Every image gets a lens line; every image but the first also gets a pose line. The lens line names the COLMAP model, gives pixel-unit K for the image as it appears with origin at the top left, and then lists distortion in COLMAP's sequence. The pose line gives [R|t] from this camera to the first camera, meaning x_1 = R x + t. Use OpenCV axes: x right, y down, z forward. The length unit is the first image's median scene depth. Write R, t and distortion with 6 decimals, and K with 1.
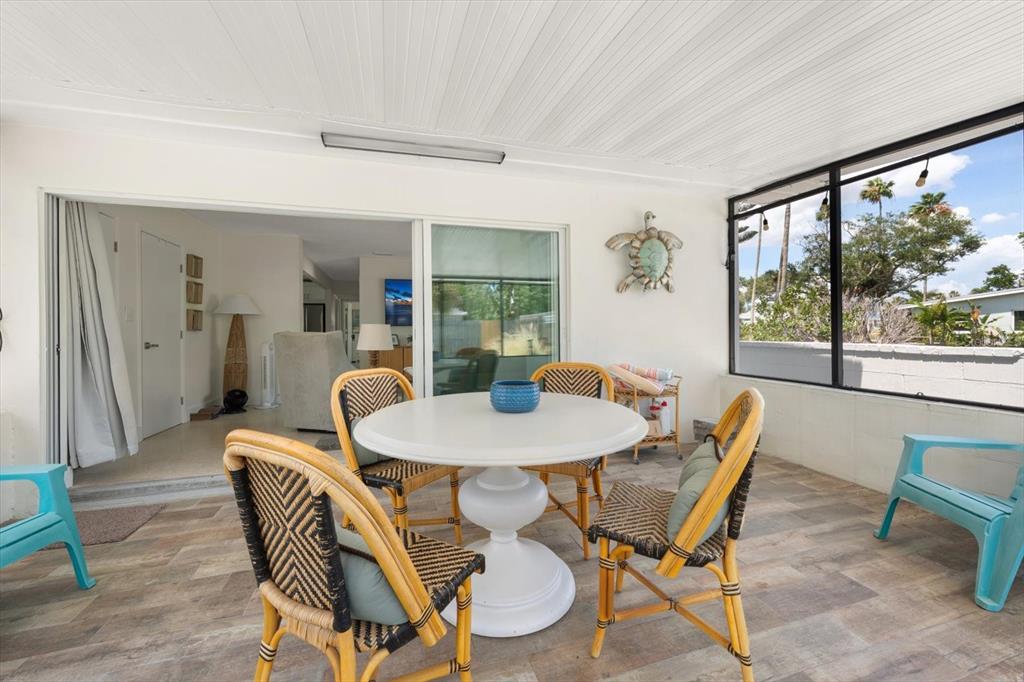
lens RADIAL K [[415.8, 0, 514.9], [0, 415.8, 332.3], [0, 0, 1]] dist [-0.004141, -0.000225]
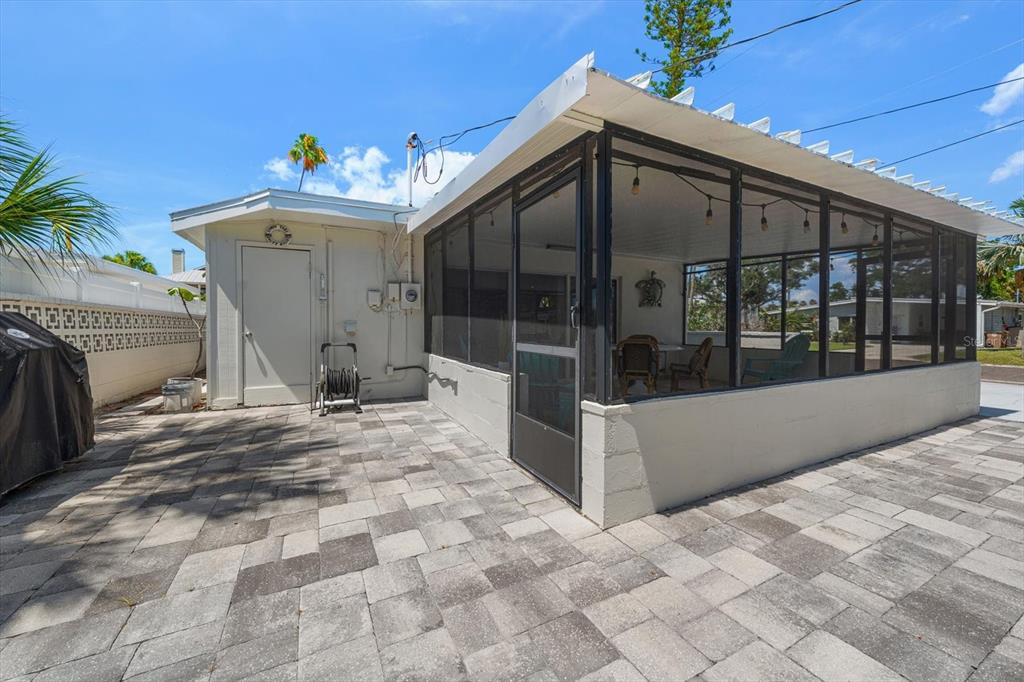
lens RADIAL K [[412.6, 0, 503.7], [0, 412.6, 336.4], [0, 0, 1]] dist [-0.015570, 0.000029]
pose [[0.987178, 0.005895, 0.159516, -0.133302], [-0.008131, 0.999878, 0.013368, 0.006064], [-0.159418, -0.014494, 0.987105, -0.172191]]
